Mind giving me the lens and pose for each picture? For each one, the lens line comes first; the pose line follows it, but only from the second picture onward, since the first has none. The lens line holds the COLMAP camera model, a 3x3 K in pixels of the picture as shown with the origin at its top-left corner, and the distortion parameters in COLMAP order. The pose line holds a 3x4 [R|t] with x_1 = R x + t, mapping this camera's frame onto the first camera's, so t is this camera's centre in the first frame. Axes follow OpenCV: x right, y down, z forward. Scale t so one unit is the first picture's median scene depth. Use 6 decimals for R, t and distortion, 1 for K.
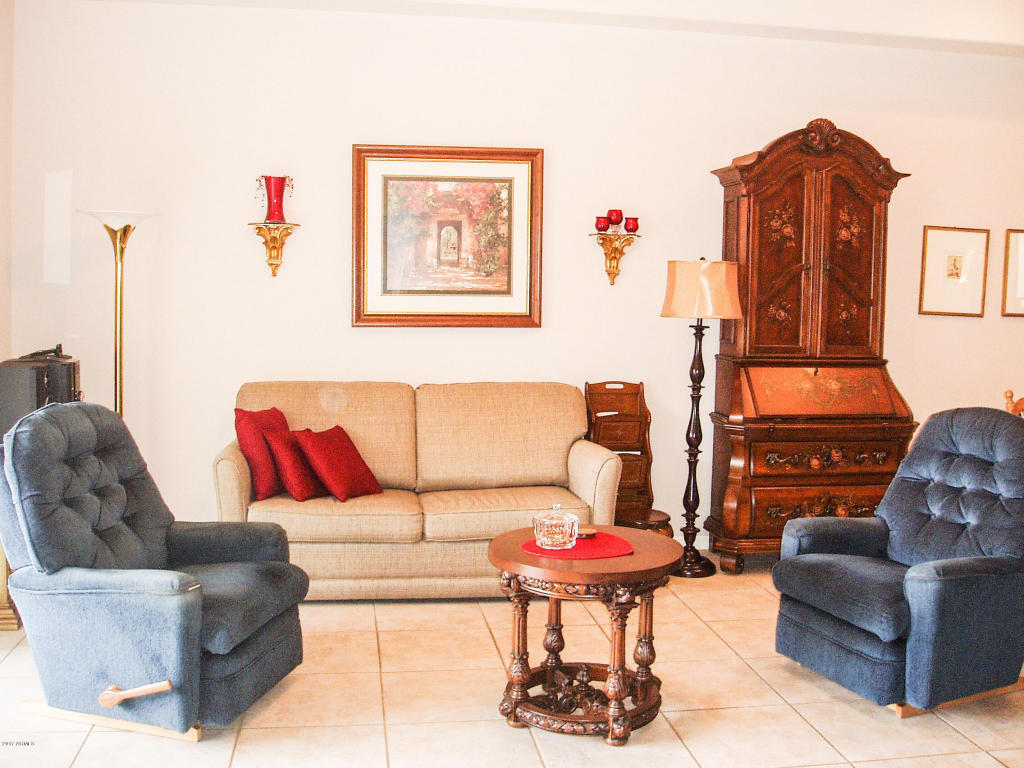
lens RADIAL K [[1072.9, 0, 514.7], [0, 1072.9, 344.5], [0, 0, 1]] dist [-0.136588, 0.095927]
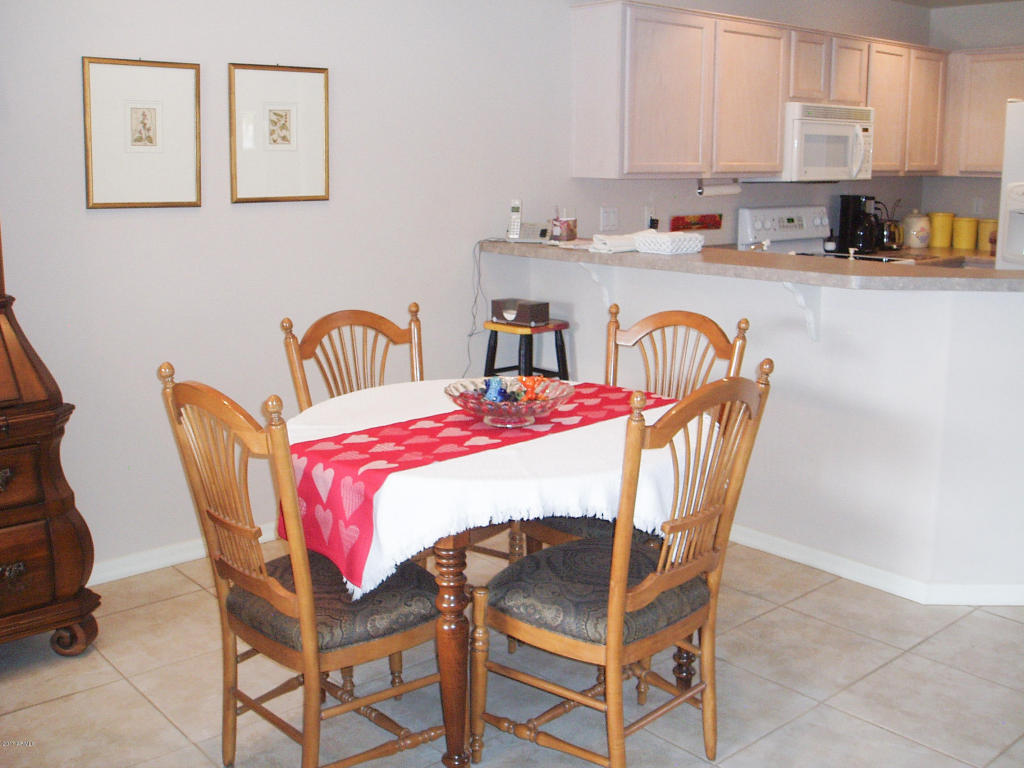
lens RADIAL K [[1072.9, 0, 514.7], [0, 1072.9, 344.5], [0, 0, 1]] dist [-0.136588, 0.095927]
pose [[0.848123, -0.112490, 0.517719, 0.300279], [0.051210, 0.990030, 0.131221, -0.020059], [-0.527319, -0.084779, 0.845428, 0.402892]]
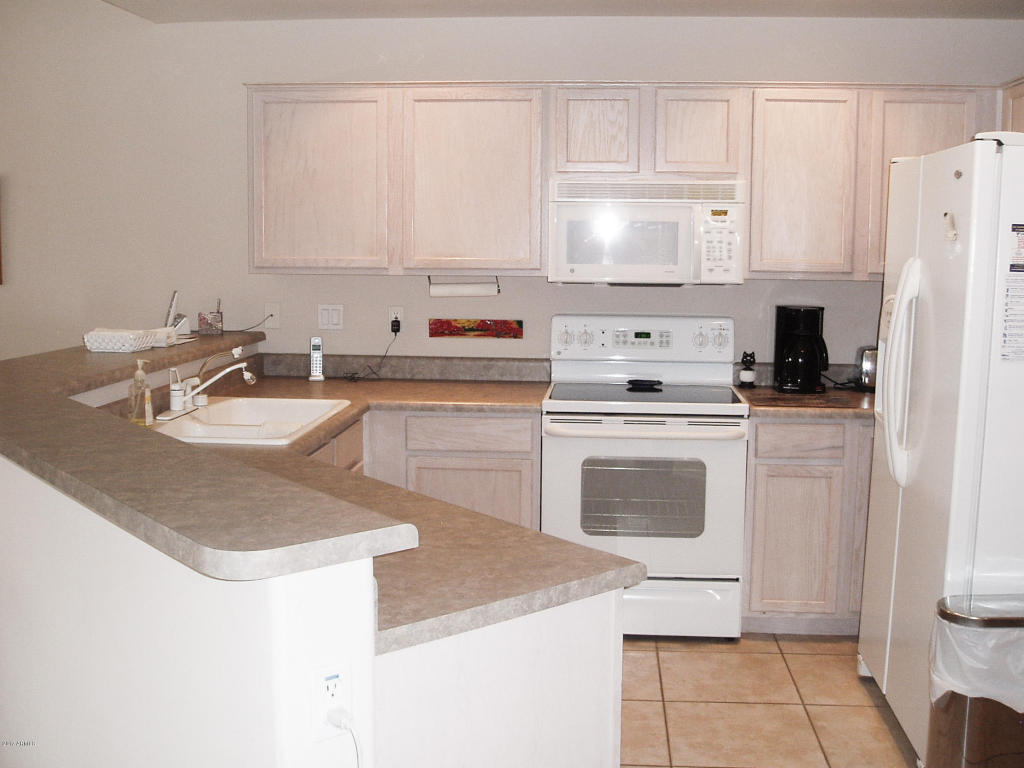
lens RADIAL K [[1102.8, 0, 510.8], [0, 1102.8, 349.7], [0, 0, 1]] dist [-0.127208, 0.029091]
pose [[0.968435, 0.012089, -0.248972, 1.225191], [-0.003509, 0.999385, 0.034878, -0.006771], [0.249241, -0.032904, 0.967882, 0.343196]]
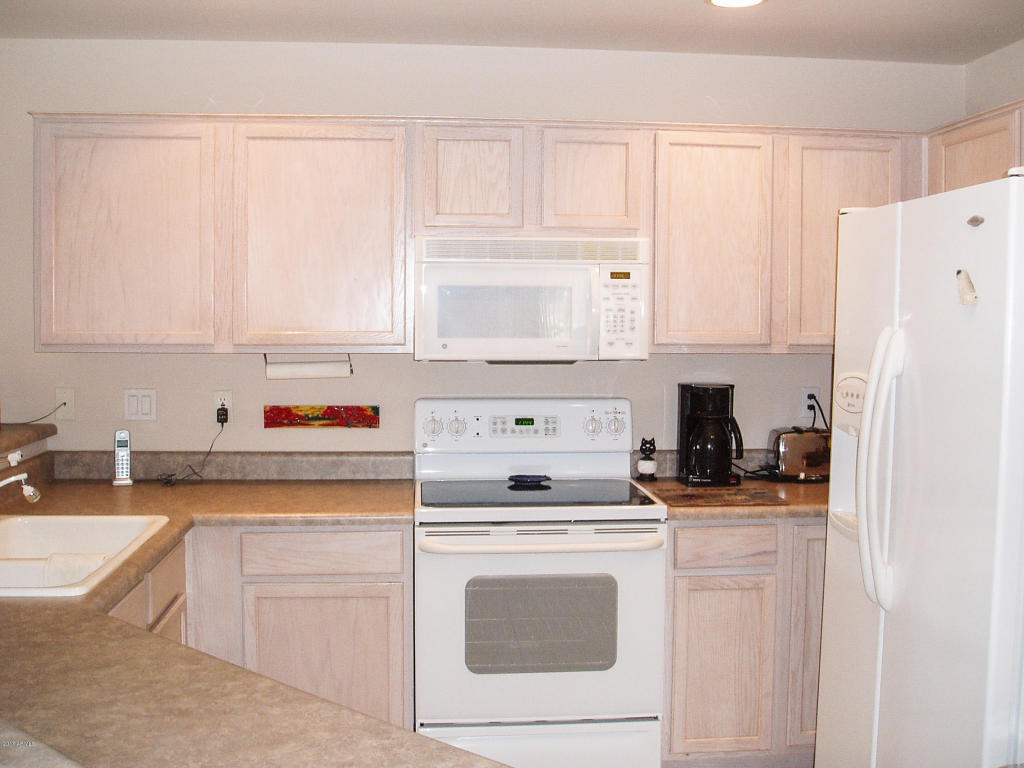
lens RADIAL K [[1072.9, 0, 514.7], [0, 1072.9, 344.5], [0, 0, 1]] dist [-0.136588, 0.095927]
pose [[0.997586, -0.012983, -0.068223, 1.154674], [0.010807, 0.999424, -0.032167, -0.016167], [0.068602, 0.031352, 0.997151, 0.494605]]
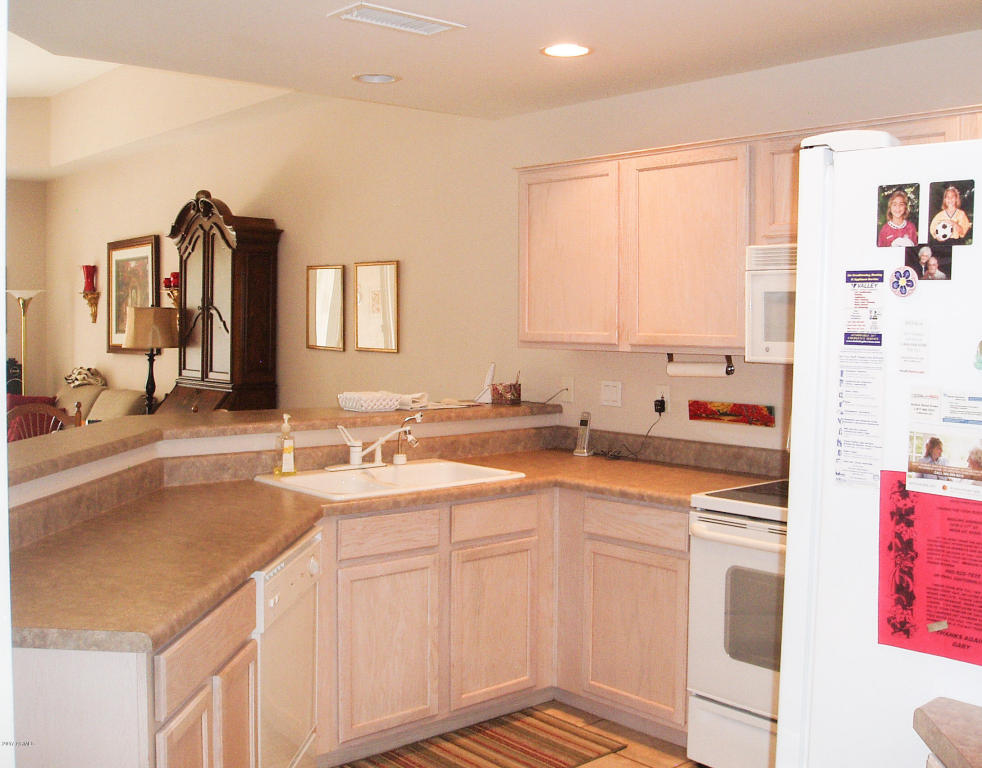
lens RADIAL K [[1075.6, 0, 492.8], [0, 1075.6, 350.0], [0, 0, 1]] dist [-0.115121, 0.009466]
pose [[0.529538, 0.006821, -0.848259, 1.539077], [-0.048874, 0.998552, -0.022481, -0.012464], [0.846877, 0.053362, 0.529104, 0.627345]]
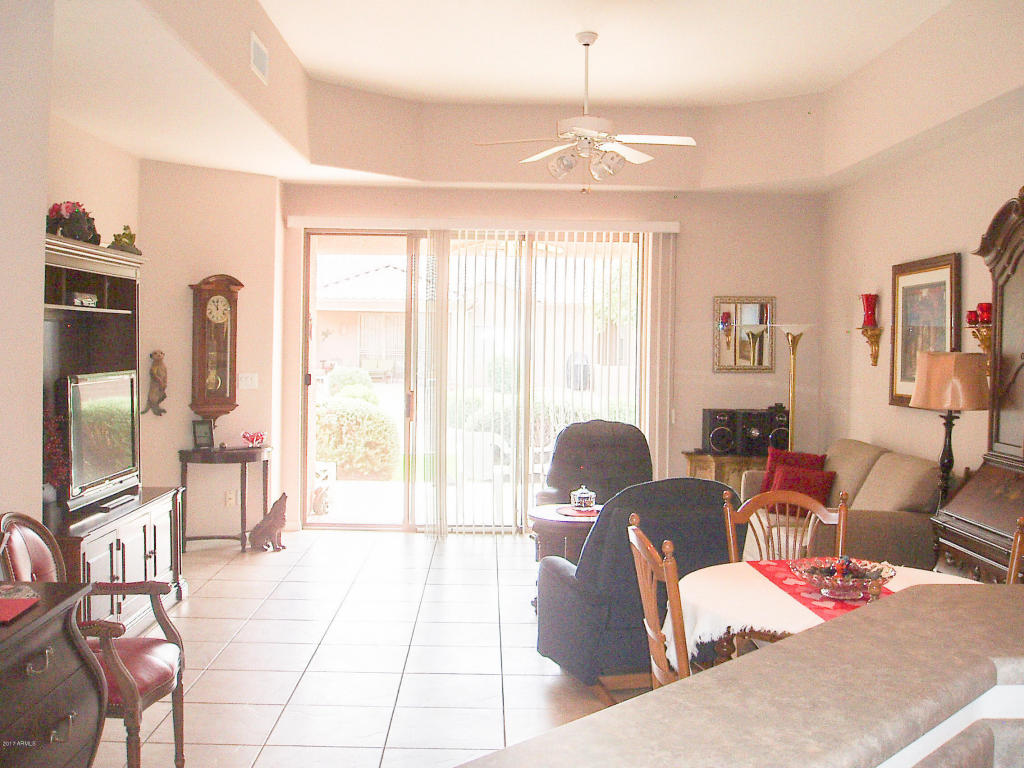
lens RADIAL K [[1072.9, 0, 514.7], [0, 1072.9, 344.5], [0, 0, 1]] dist [-0.136588, 0.095927]
pose [[-0.135053, -0.016472, -0.990701, 1.175867], [-0.080831, 0.996712, -0.005552, -0.044796], [0.987536, 0.079330, -0.135941, 0.705939]]
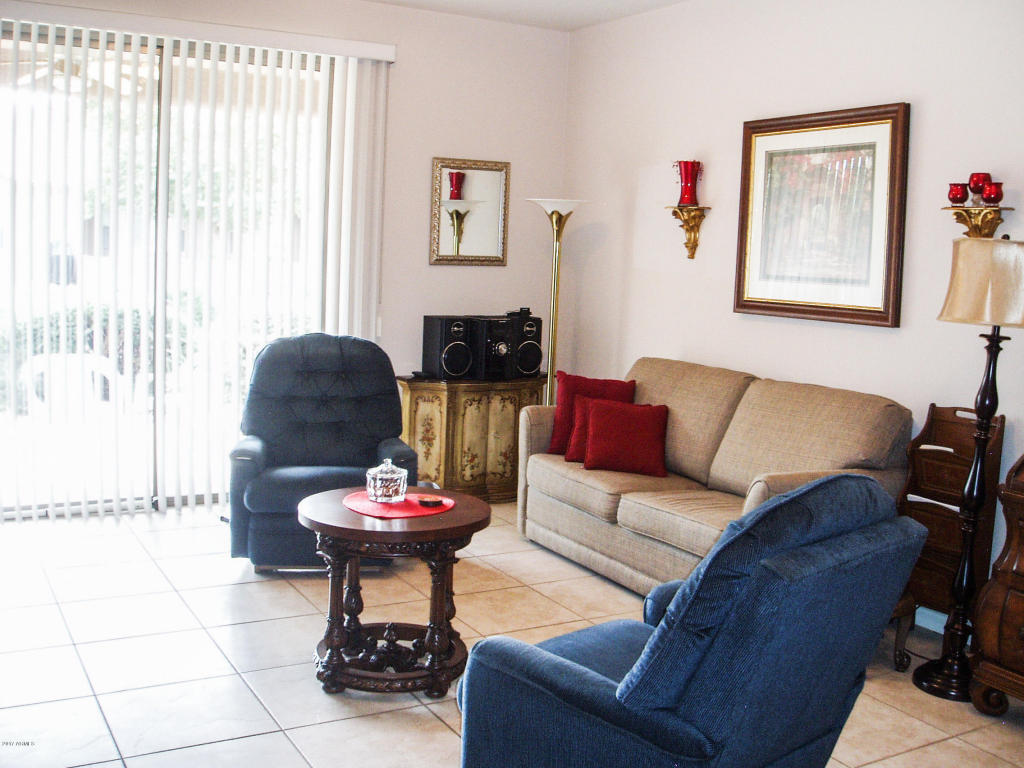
lens RADIAL K [[1072.9, 0, 514.7], [0, 1072.9, 344.5], [0, 0, 1]] dist [-0.136588, 0.095927]
pose [[0.358704, 0.079387, -0.930070, 0.662291], [-0.092864, 0.994469, 0.049069, -0.015829], [0.928821, 0.068769, 0.364092, 0.462402]]
